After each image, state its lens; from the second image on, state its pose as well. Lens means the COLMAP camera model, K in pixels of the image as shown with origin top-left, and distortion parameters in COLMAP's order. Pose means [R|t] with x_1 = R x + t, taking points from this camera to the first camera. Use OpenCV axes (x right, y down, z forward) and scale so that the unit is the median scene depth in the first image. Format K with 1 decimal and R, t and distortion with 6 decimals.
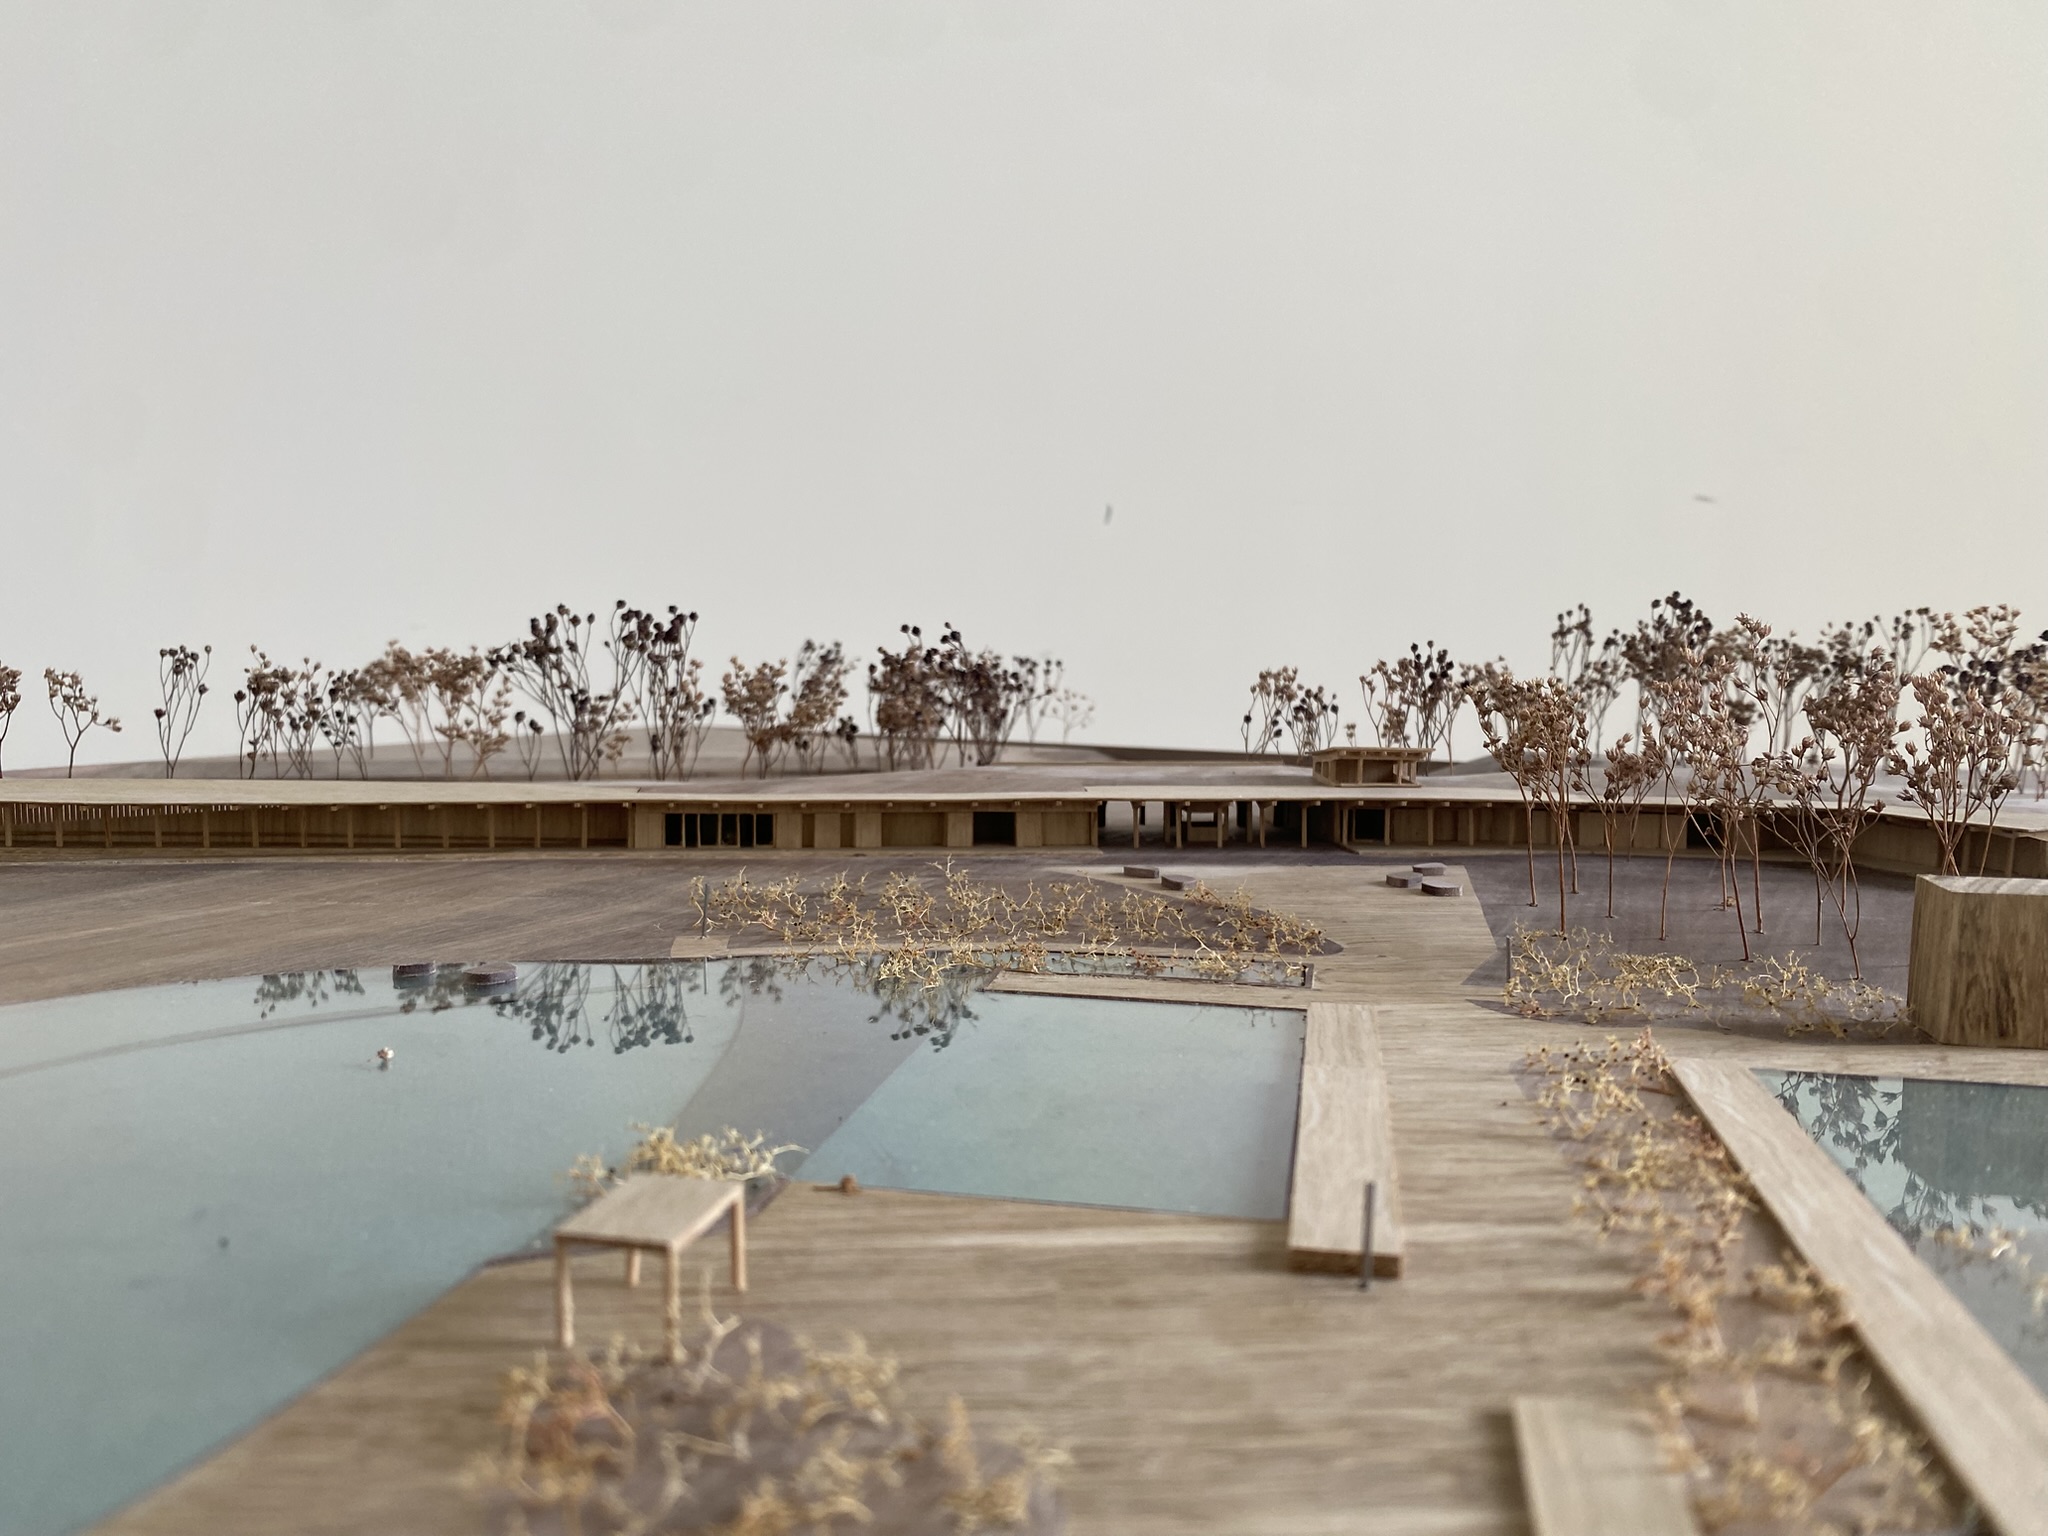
lens RADIAL K [[1544.1, 0, 1018.5], [0, 1544.1, 769.2], [0, 0, 1]] dist [0.029408, 0.001736]
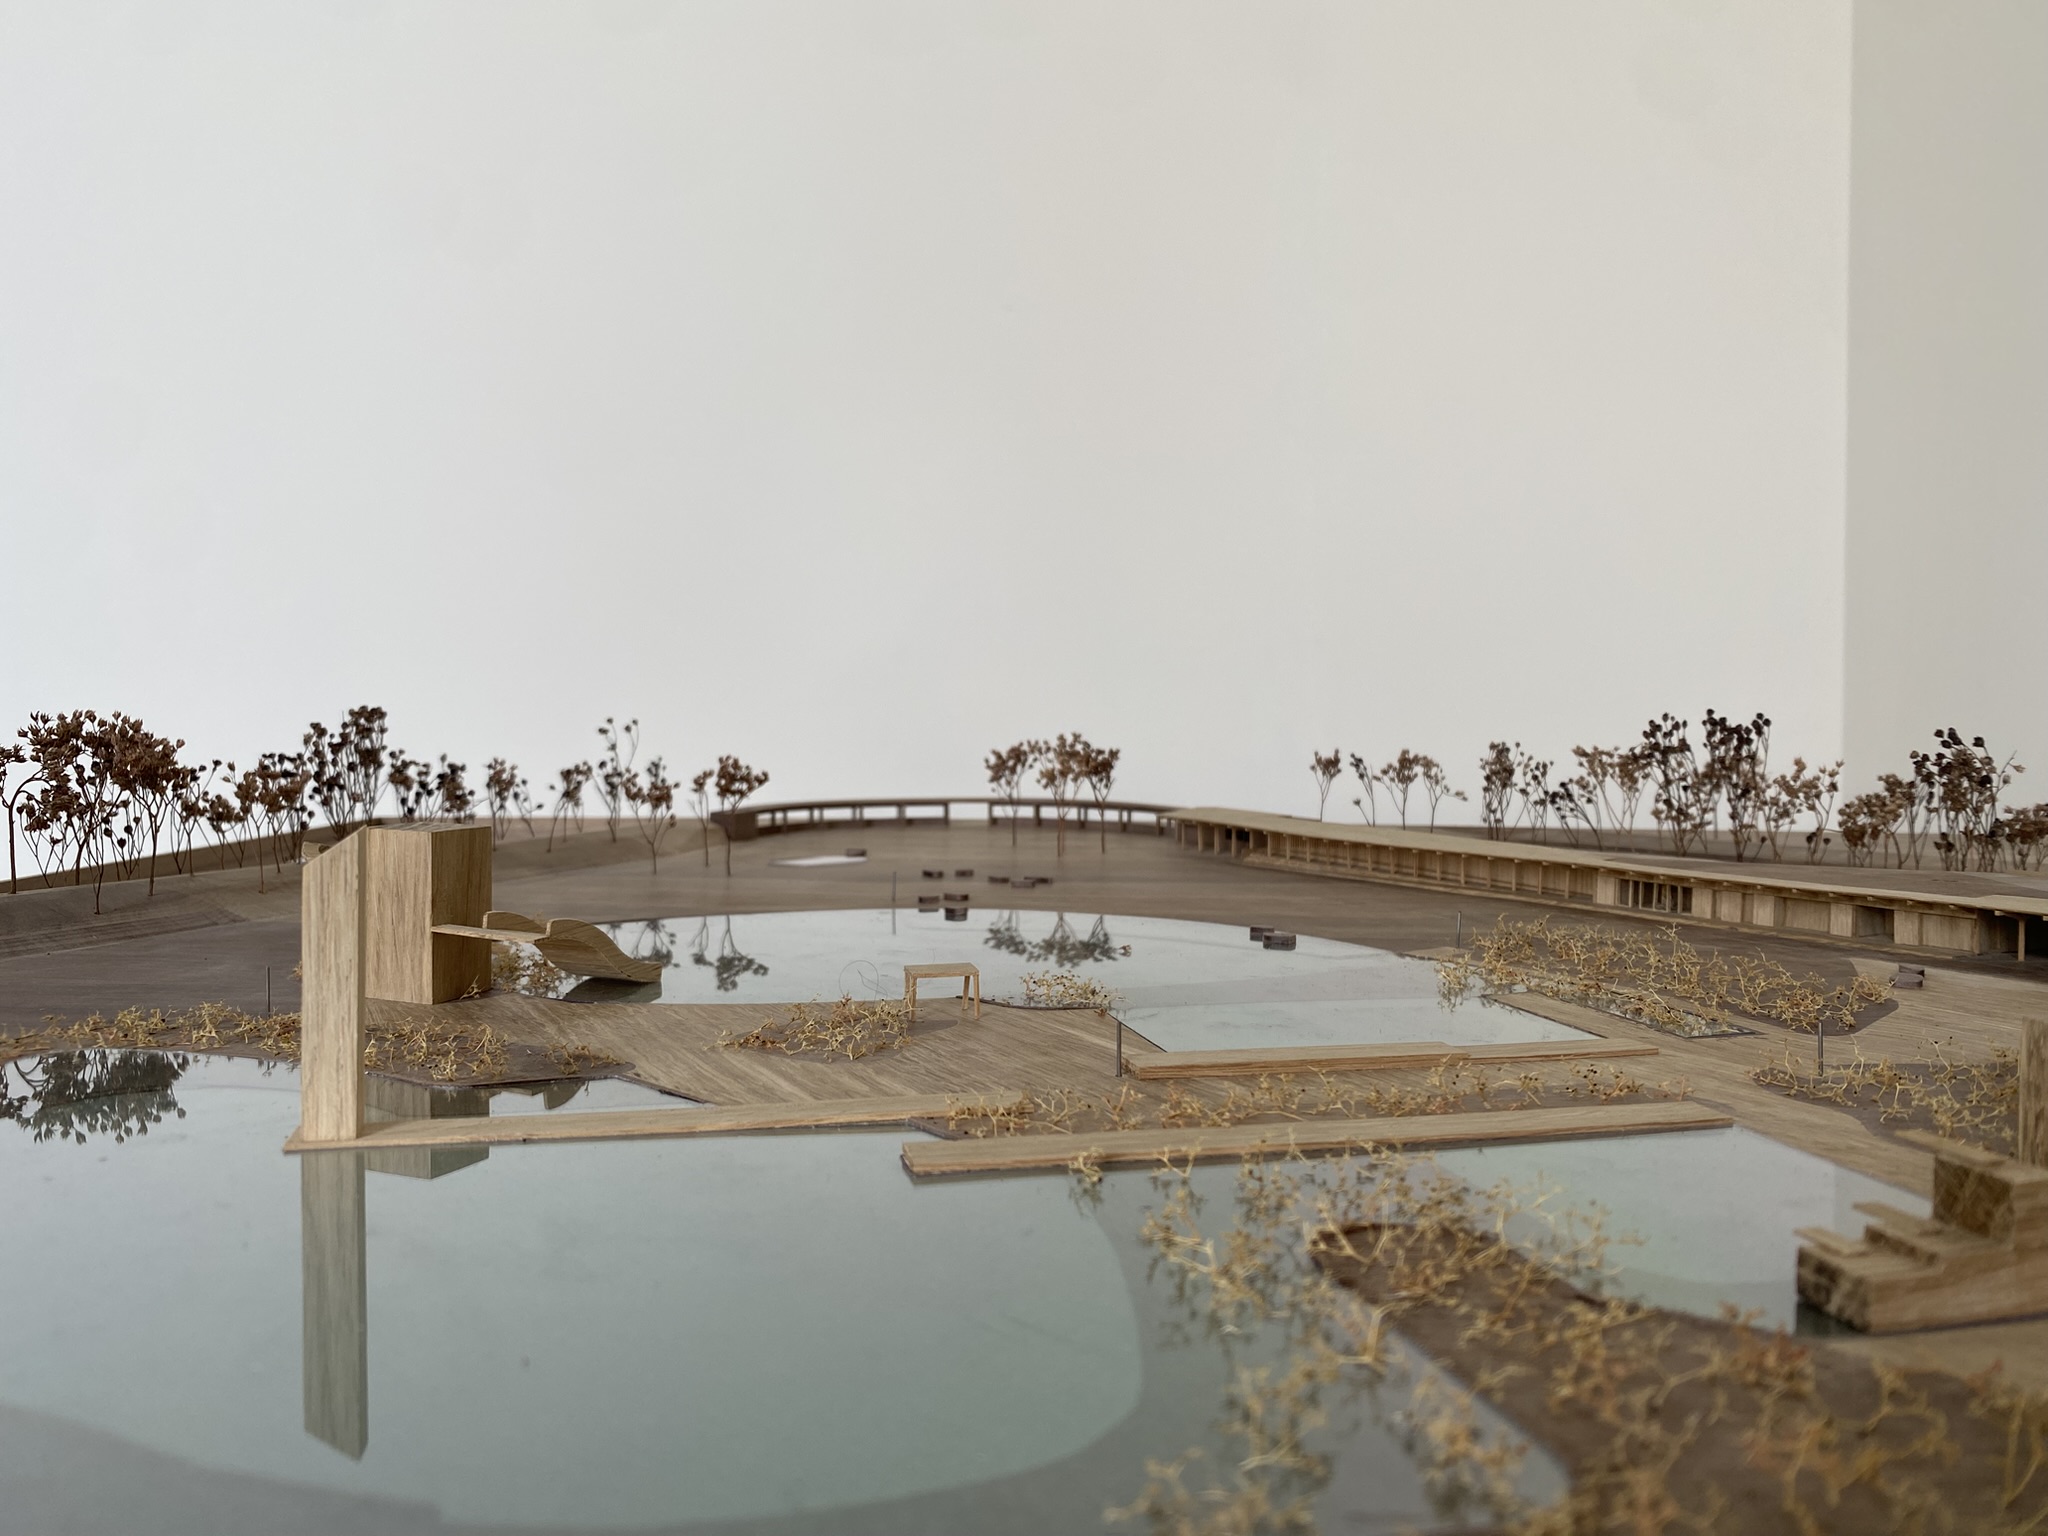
lens RADIAL K [[1544.1, 0, 1023.0], [0, 1544.1, 770.3], [0, 0, 1]] dist [0.029408, 0.001736]
pose [[0.420083, 0.029371, -0.907010, 0.617132], [-0.087468, 0.996133, -0.008254, -0.005263], [0.903261, 0.082801, 0.421027, 0.013987]]
